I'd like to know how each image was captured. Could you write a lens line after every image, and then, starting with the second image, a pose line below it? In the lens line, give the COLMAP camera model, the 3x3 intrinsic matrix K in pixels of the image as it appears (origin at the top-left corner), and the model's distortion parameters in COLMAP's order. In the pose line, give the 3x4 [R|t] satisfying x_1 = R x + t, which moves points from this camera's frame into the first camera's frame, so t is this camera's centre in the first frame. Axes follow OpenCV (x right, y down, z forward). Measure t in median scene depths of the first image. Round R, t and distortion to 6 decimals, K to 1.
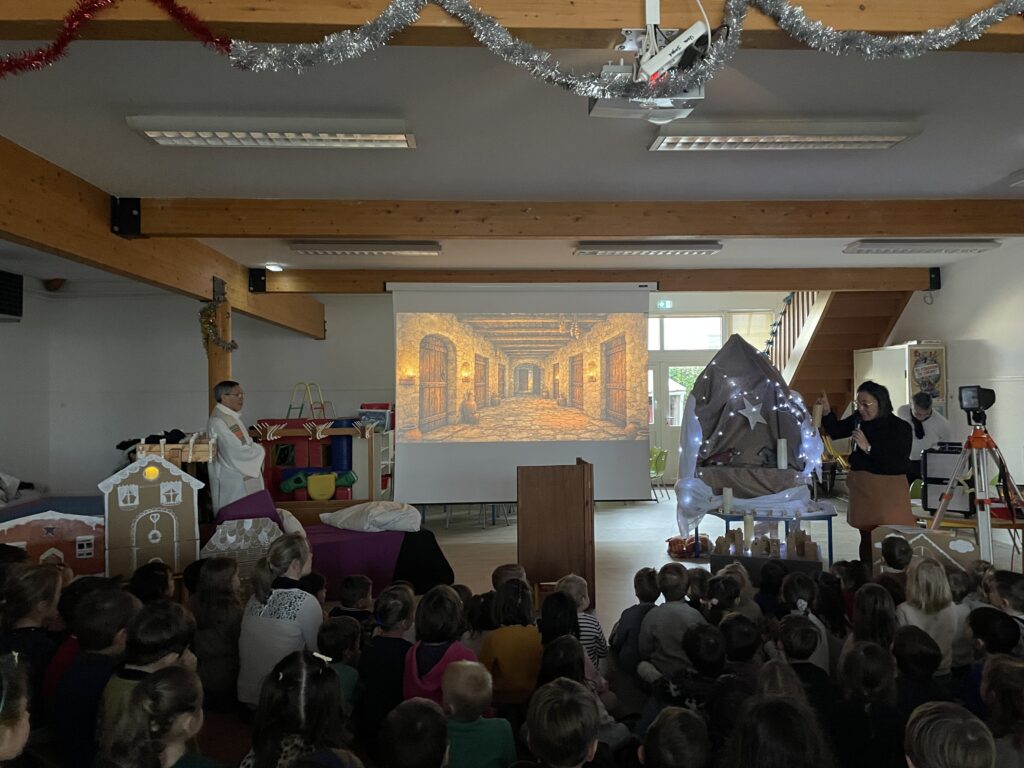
lens RADIAL K [[778.3, 0, 511.9], [0, 778.3, 423.3], [0, 0, 1]] dist [0.001925, -0.000317]
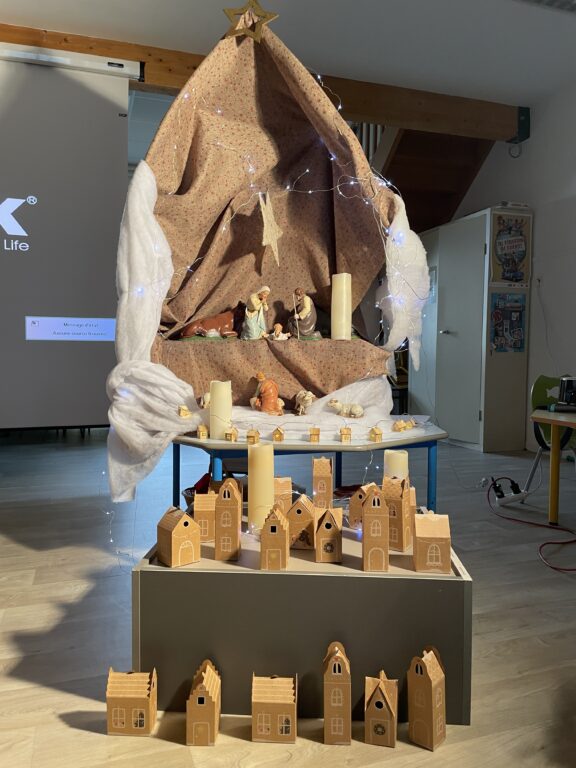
lens RADIAL K [[583.7, 0, 287.3], [0, 583.7, 384.6], [0, 0, 1]] dist [0.001925, -0.000317]
pose [[0.959789, 0.010900, 0.280510, 0.167571], [-0.019602, 0.999409, 0.028233, 0.056396], [-0.280036, -0.032596, 0.959436, 0.513643]]
